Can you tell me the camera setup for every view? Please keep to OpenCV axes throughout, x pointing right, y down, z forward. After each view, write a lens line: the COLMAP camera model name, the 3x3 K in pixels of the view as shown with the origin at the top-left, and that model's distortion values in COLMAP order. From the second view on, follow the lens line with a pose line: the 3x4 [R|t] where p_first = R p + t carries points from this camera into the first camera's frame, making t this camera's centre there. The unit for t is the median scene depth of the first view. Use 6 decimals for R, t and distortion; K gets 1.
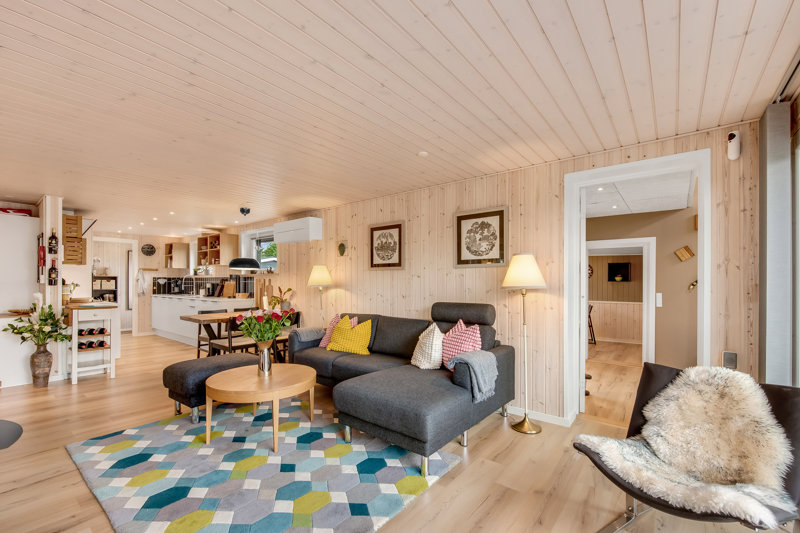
lens RADIAL K [[348.1, 0, 400.6], [0, 348.1, 282.7], [0, 0, 1]] dist [0.000691, 0.000060]
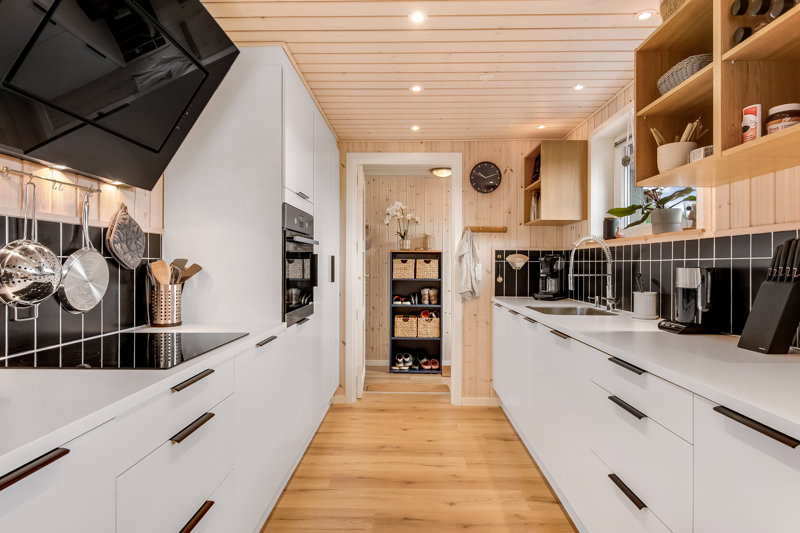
lens RADIAL K [[430.3, 0, 400.0], [0, 430.3, 266.5], [0, 0, 1]] dist [-0.000774, -0.000040]
pose [[0.598640, 0.003133, -0.801012, -0.404209], [-0.002782, 0.999994, 0.001832, 0.000916], [0.801013, 0.001131, 0.598646, 0.642330]]
